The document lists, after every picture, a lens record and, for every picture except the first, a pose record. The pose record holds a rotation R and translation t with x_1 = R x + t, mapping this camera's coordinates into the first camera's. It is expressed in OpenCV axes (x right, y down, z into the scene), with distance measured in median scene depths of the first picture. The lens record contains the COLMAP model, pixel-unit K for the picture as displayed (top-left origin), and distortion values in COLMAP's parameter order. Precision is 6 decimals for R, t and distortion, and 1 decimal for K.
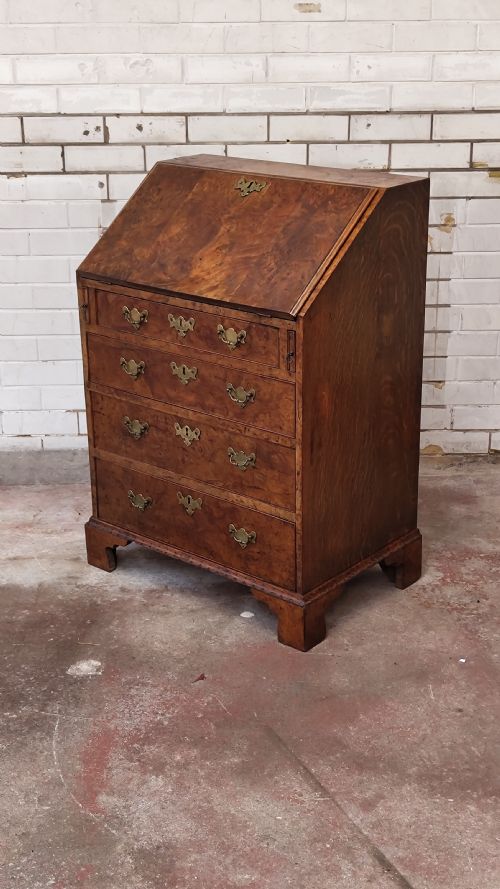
lens RADIAL K [[1253.6, 0, 244.1], [0, 1253.6, 451.6], [0, 0, 1]] dist [0.030917, 0.000000]
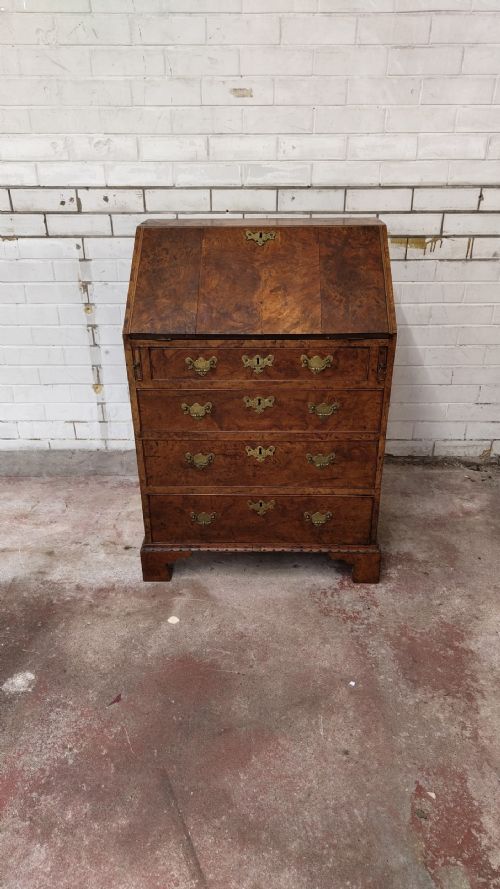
lens RADIAL K [[624.4, 0, 248.1], [0, 624.4, 453.8], [0, 0, 1]] dist [0.011677, -0.006842]
pose [[0.999679, 0.014606, -0.020678, 0.072564], [-0.012339, 0.994311, 0.105801, -0.078220], [0.022105, -0.105512, 0.994172, 0.375776]]
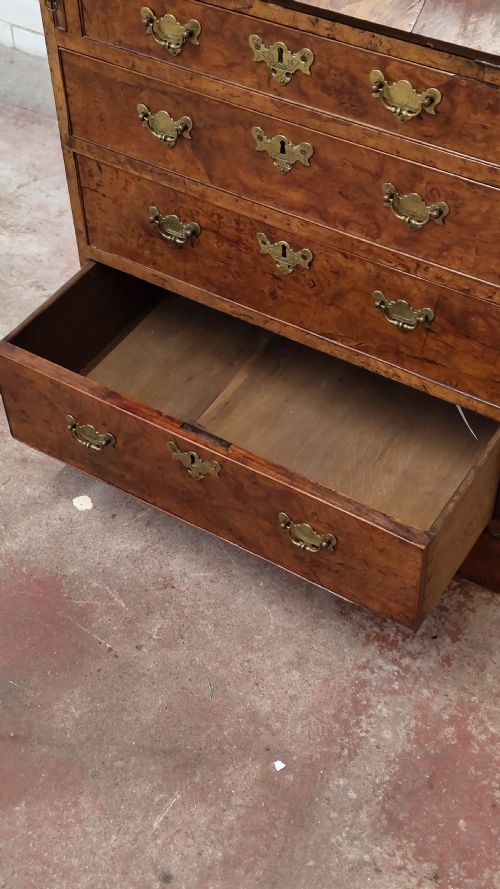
lens RADIAL K [[1223.1, 0, 235.0], [0, 1223.1, 468.5], [0, 0, 1]] dist [0.062634, 0.000000]
pose [[0.844391, 0.388942, -0.368414, 0.250954], [-0.181211, 0.854512, 0.486797, -0.173008], [0.504150, -0.344286, 0.792023, 0.486145]]
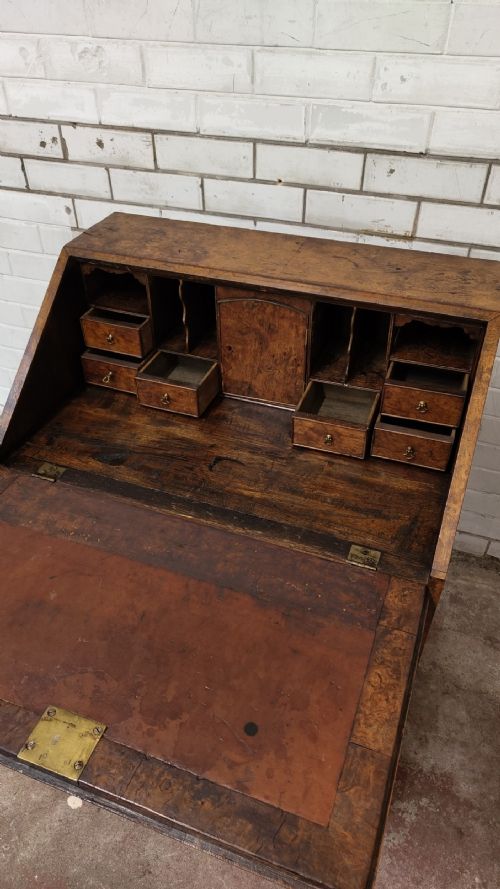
lens RADIAL K [[624.4, 0, 243.0], [0, 624.4, 452.6], [0, 0, 1]] dist [0.011677, -0.006842]
pose [[0.937112, 0.226924, -0.265192, 0.151171], [-0.125578, 0.928128, 0.350441, -0.229650], [0.325656, -0.295100, 0.898256, 0.626507]]
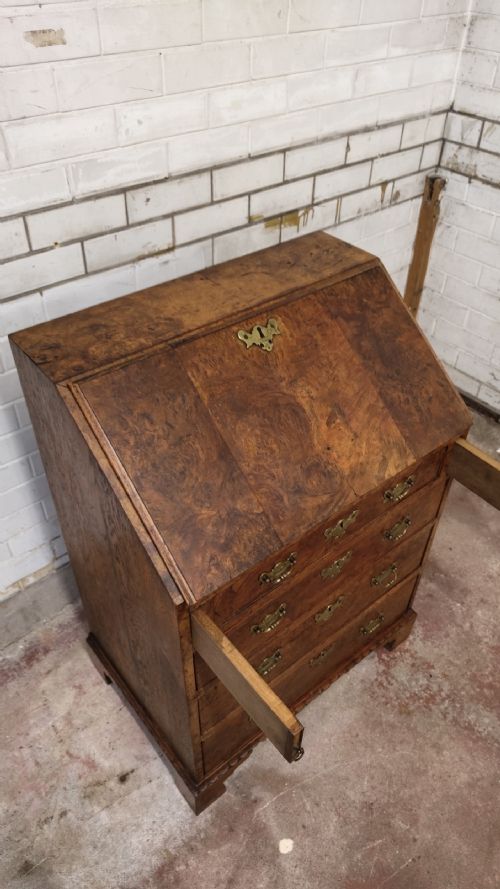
lens RADIAL K [[624.4, 0, 249.6], [0, 624.4, 455.5], [0, 0, 1]] dist [0.011677, -0.006842]
pose [[0.772091, -0.407152, 0.487958, -0.107227], [0.206255, 0.886795, 0.413587, -0.270534], [-0.601112, -0.218683, 0.768663, 0.638227]]
